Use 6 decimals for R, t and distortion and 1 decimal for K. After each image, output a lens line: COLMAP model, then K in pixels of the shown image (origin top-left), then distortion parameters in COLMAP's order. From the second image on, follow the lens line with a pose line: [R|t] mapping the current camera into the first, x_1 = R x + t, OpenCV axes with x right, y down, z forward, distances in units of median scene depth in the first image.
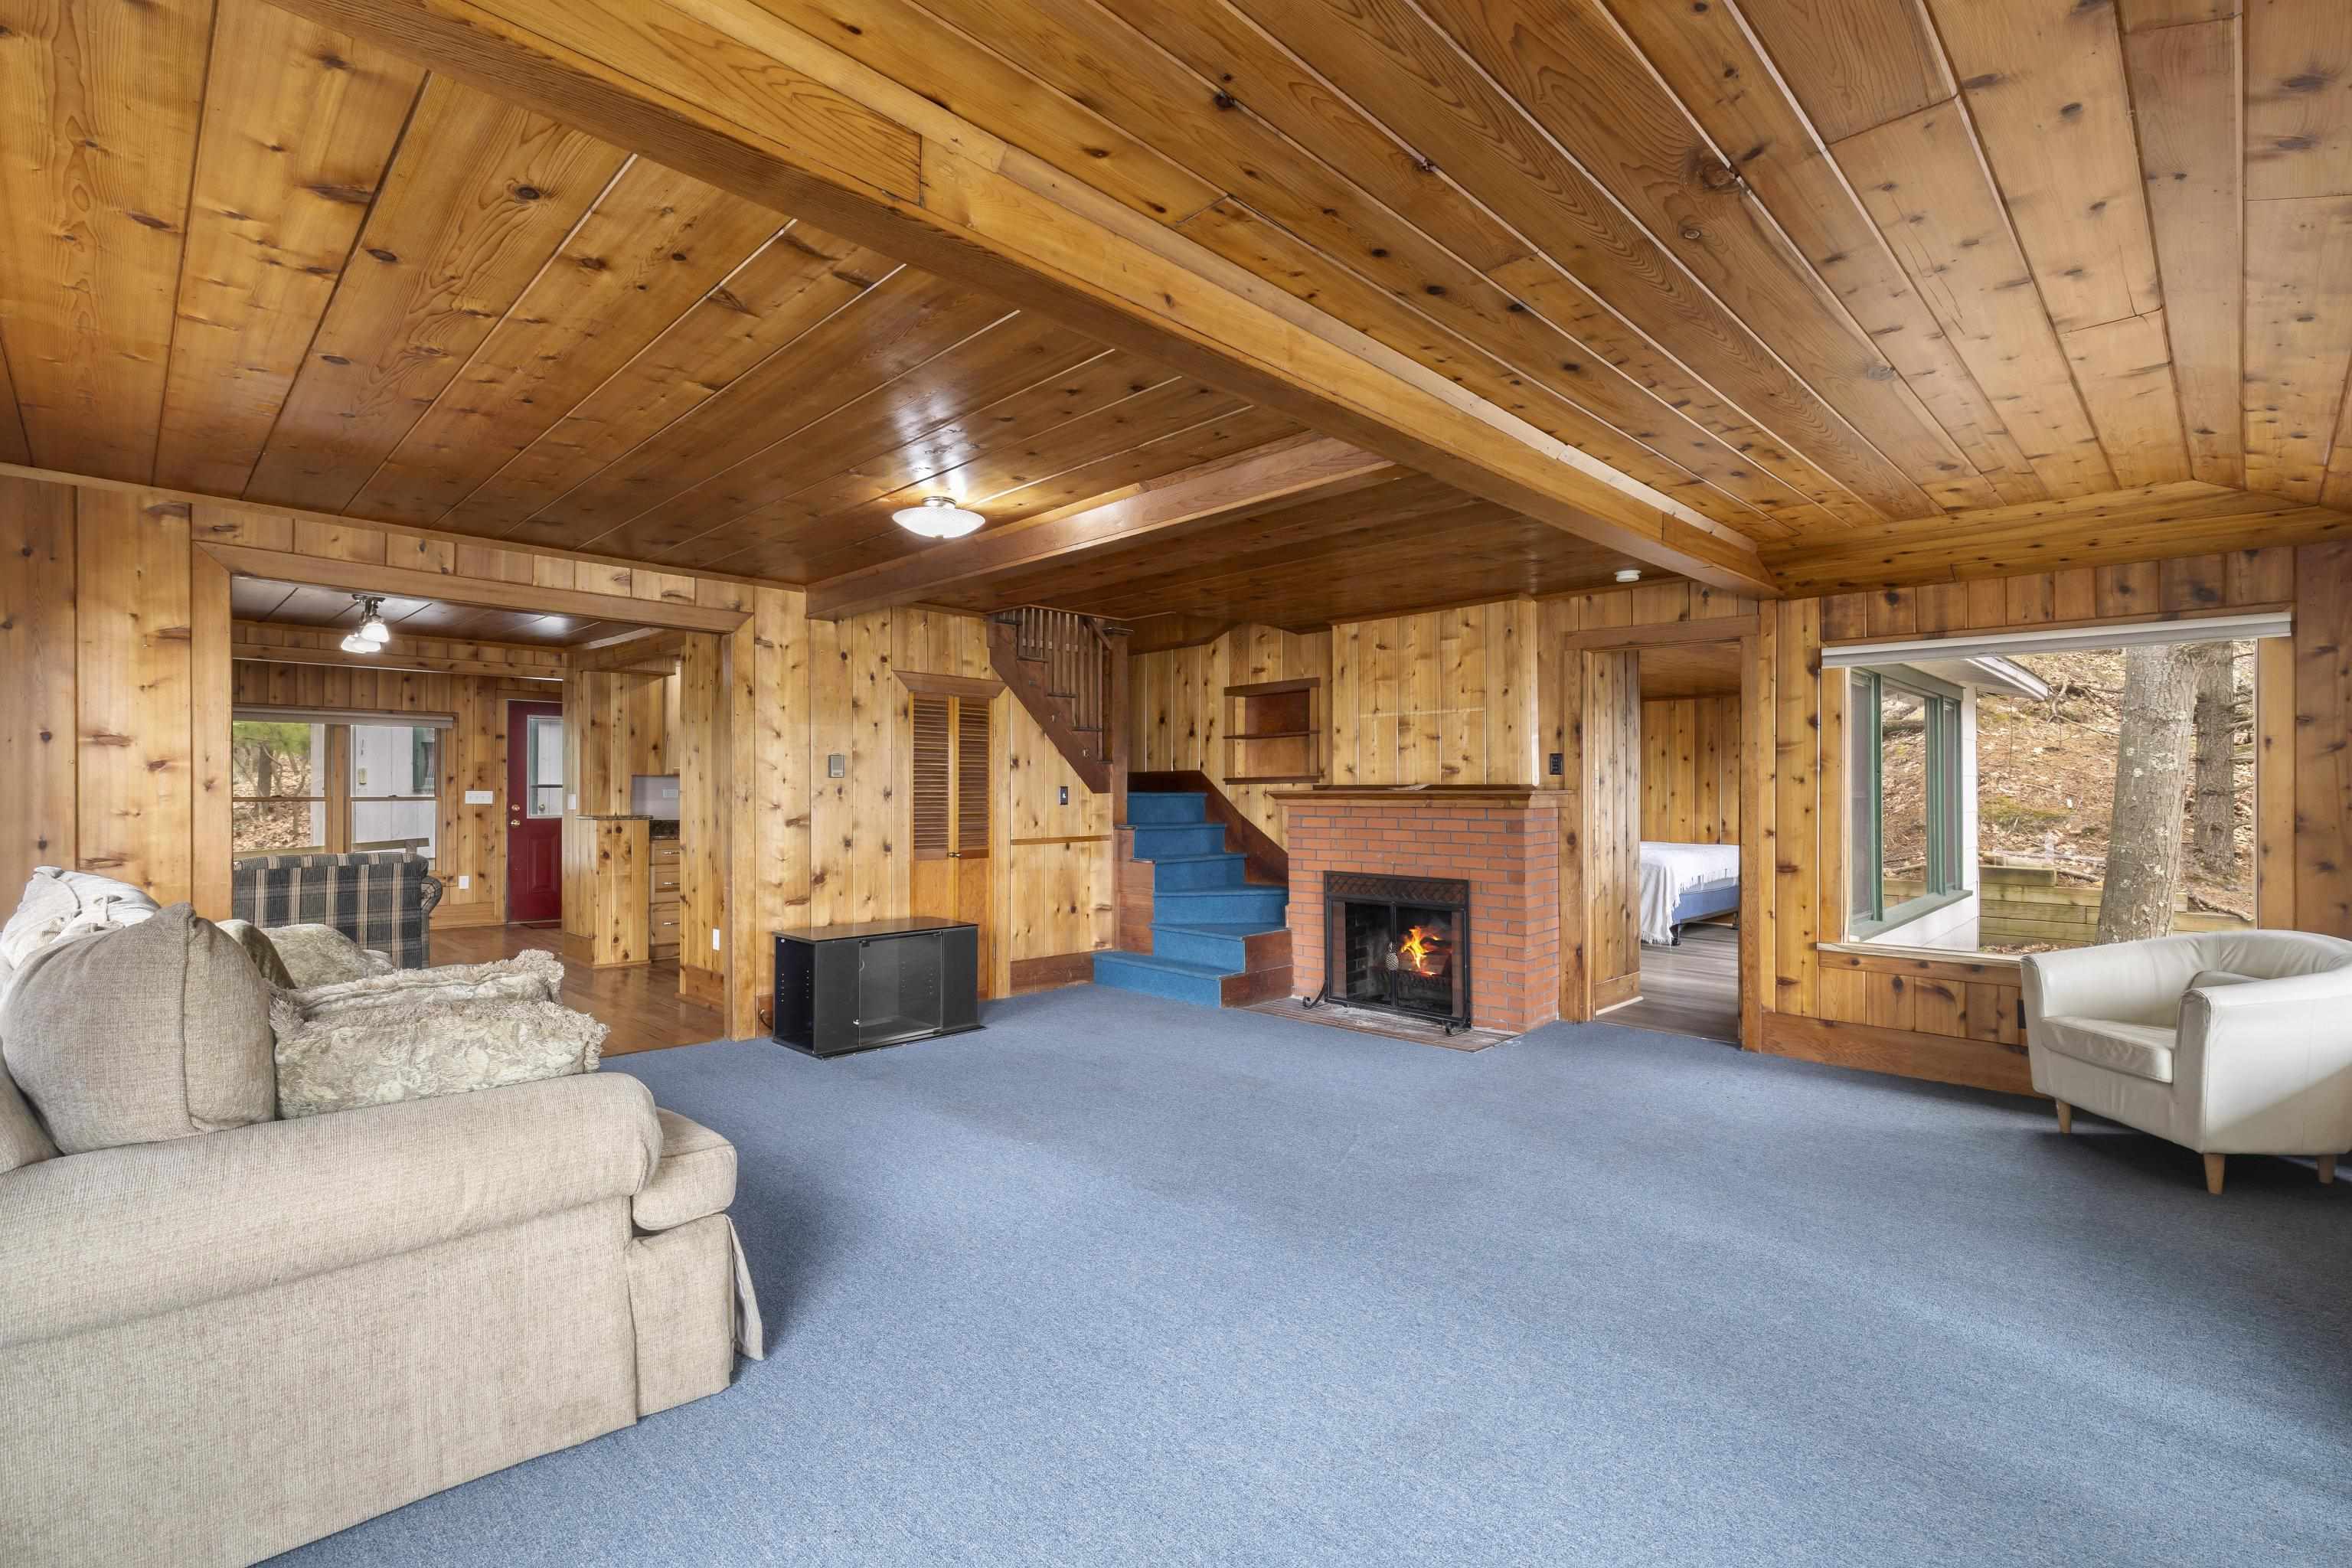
lens RADIAL K [[1058.5, 0, 1183.2], [0, 1058.5, 781.8], [0, 0, 1]] dist [0.003669, -0.000102]
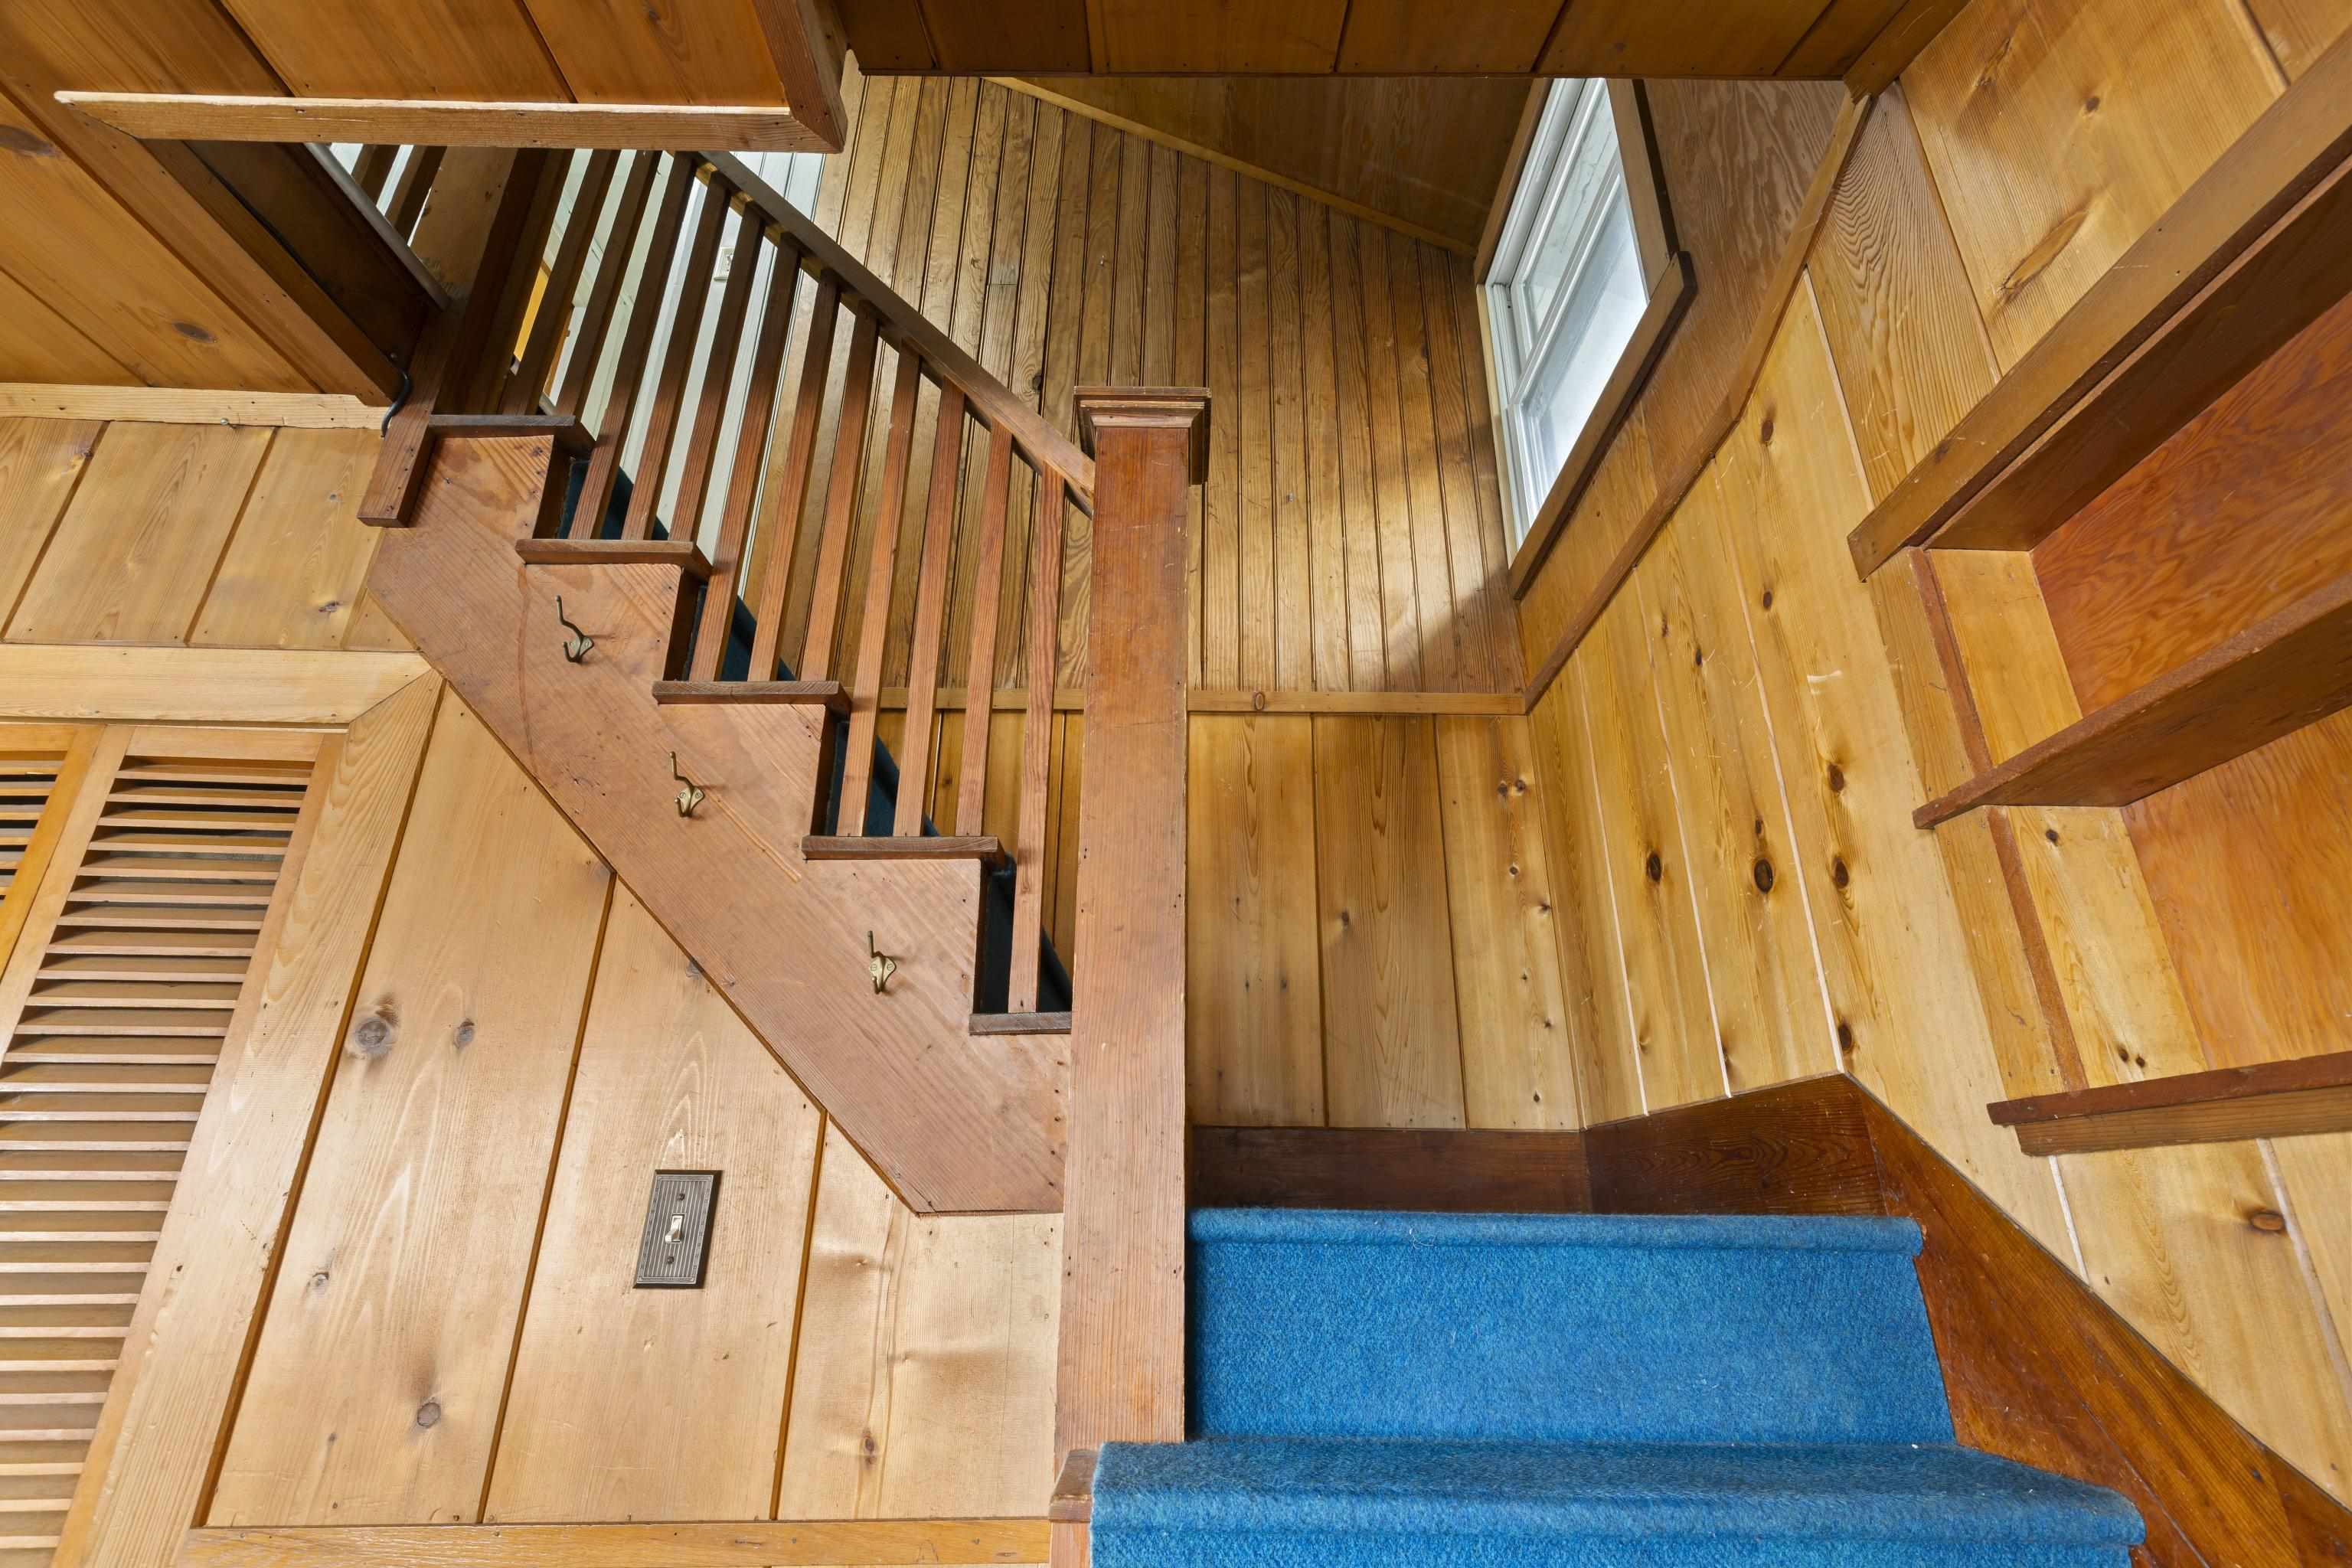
lens RADIAL K [[1058.5, 0, 1166.9], [0, 1058.5, 792.0], [0, 0, 1]] dist [0.003669, -0.000102]
pose [[0.710974, -0.252484, -0.656329, 0.071982], [-0.002188, 0.932523, -0.361103, 0.010028], [0.703215, 0.258171, 0.662448, 0.954157]]
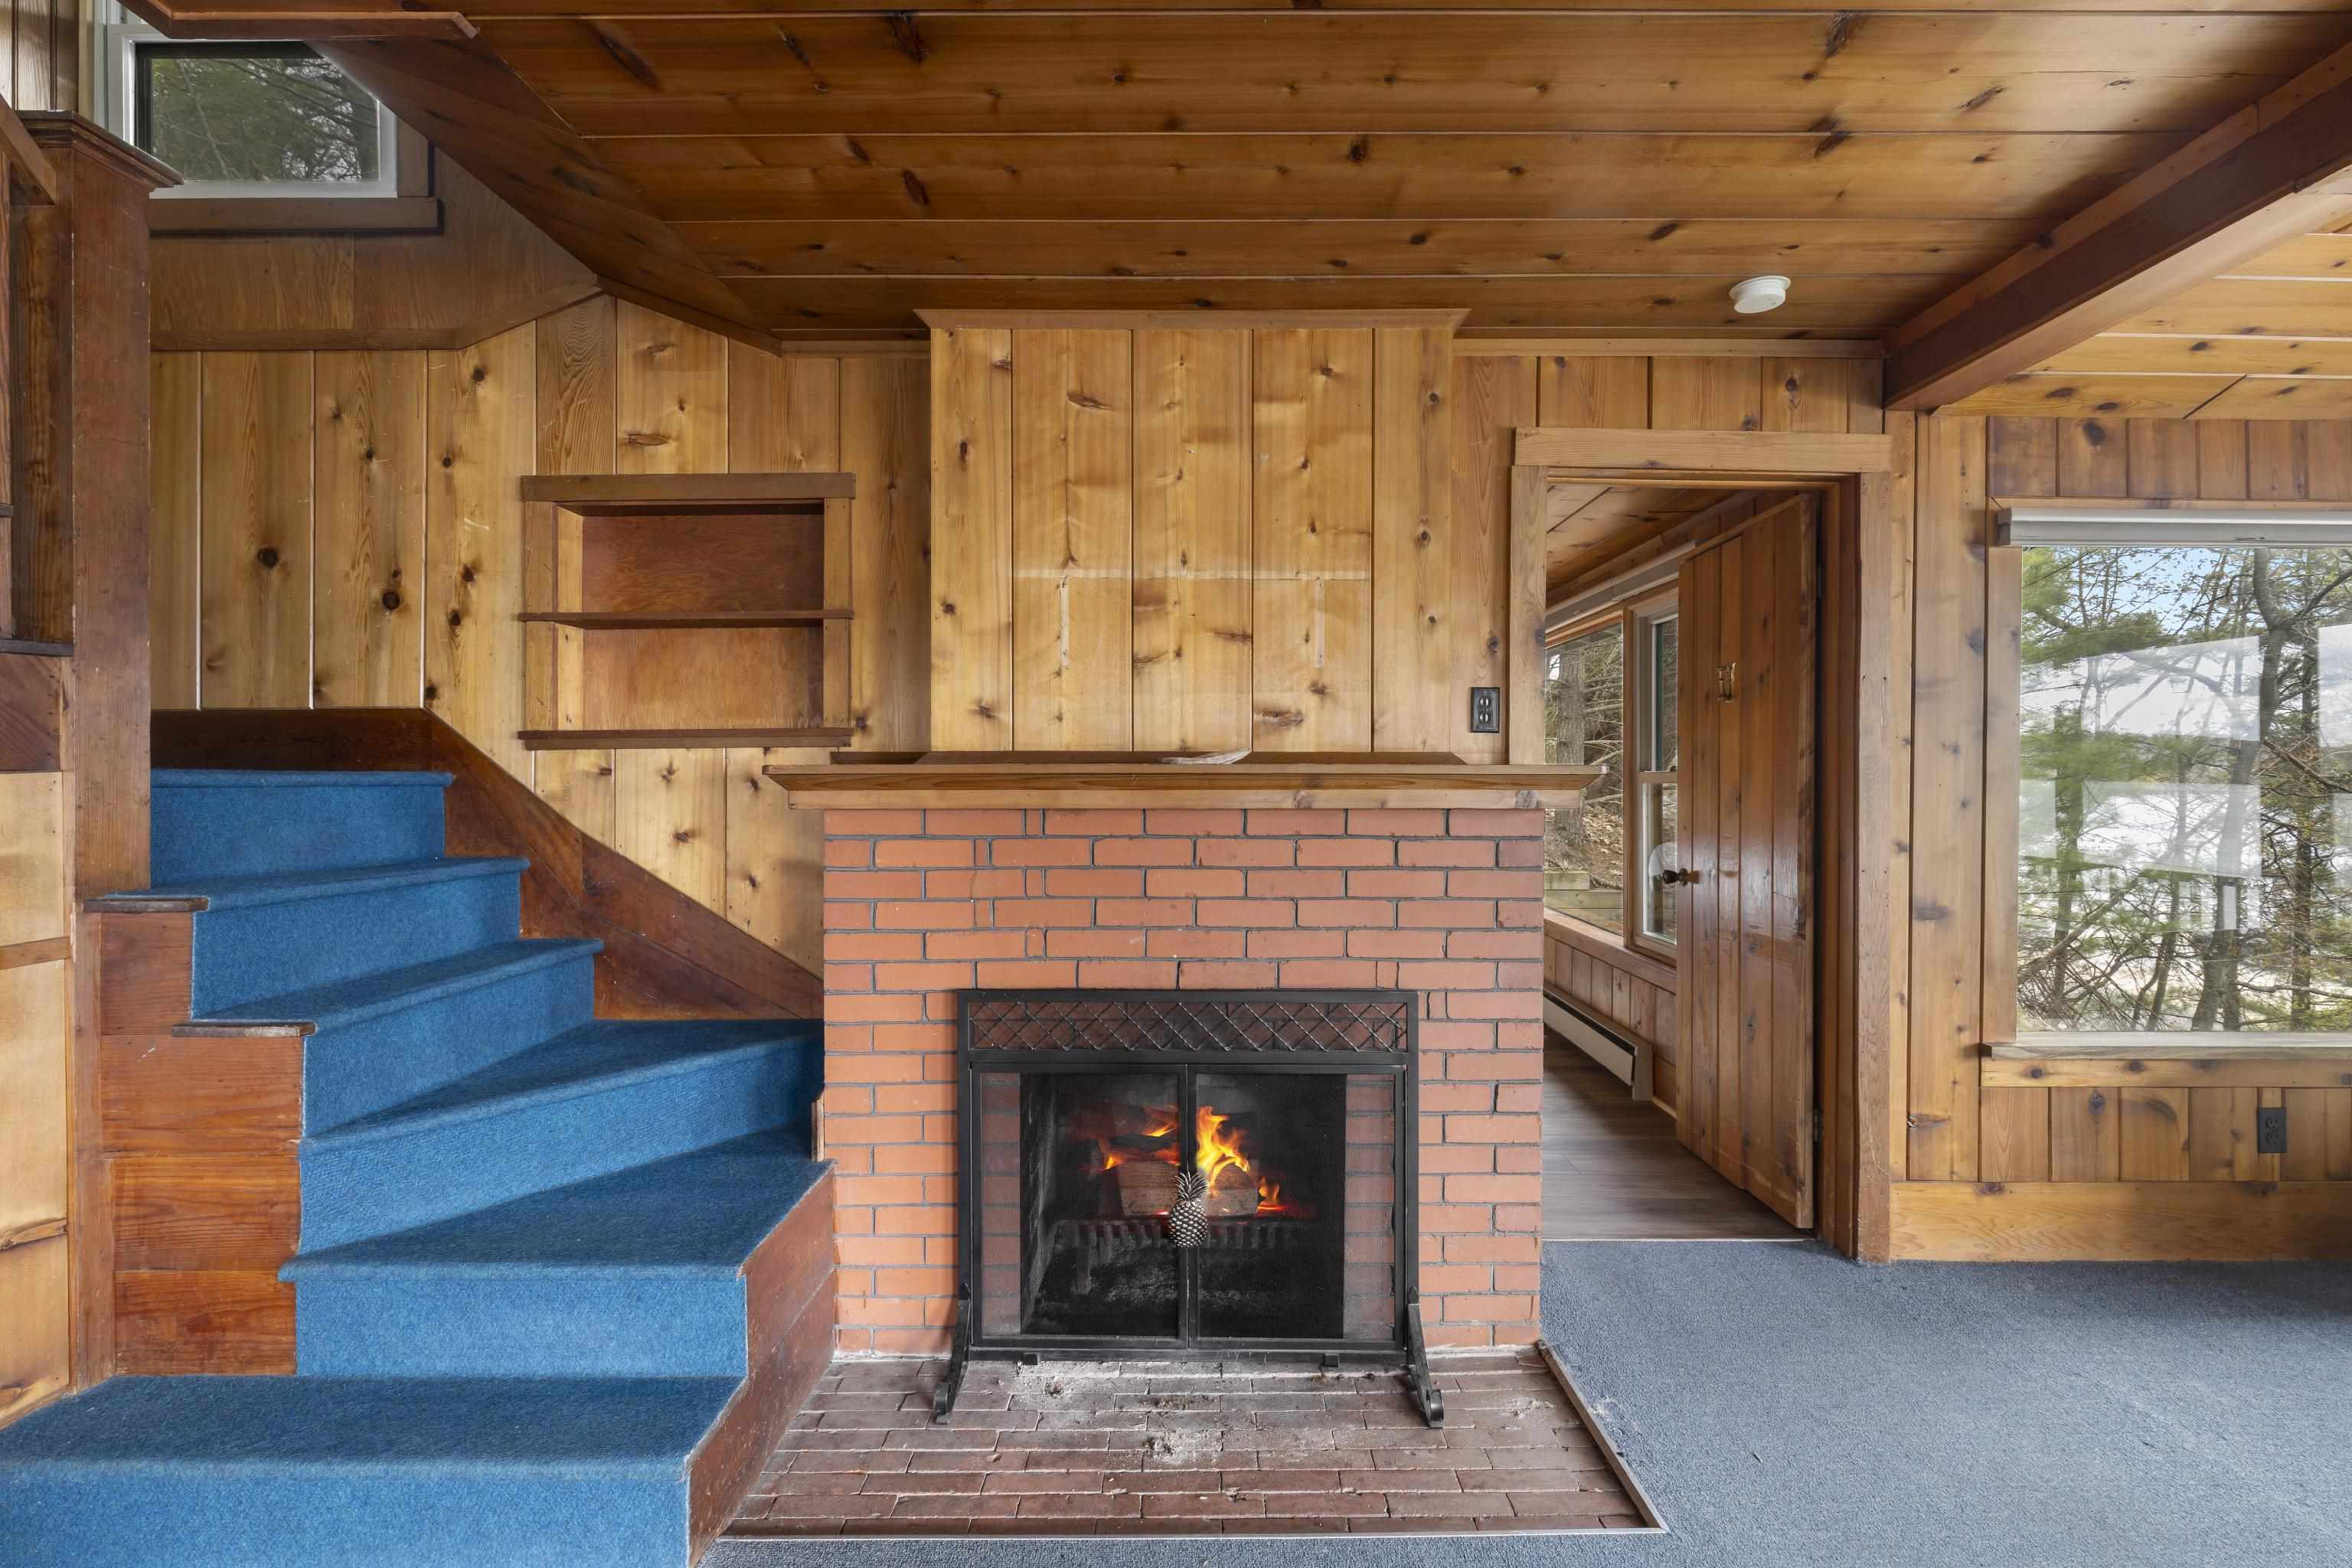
lens RADIAL K [[1058.5, 0, 1198.6], [0, 1058.5, 779.5], [0, 0, 1]] dist [0.003669, -0.000102]
pose [[0.711526, -0.001299, 0.702659, -0.057412], [-0.007161, 0.999933, 0.009100, 0.009211], [-0.702623, -0.011507, 0.711469, 0.677364]]
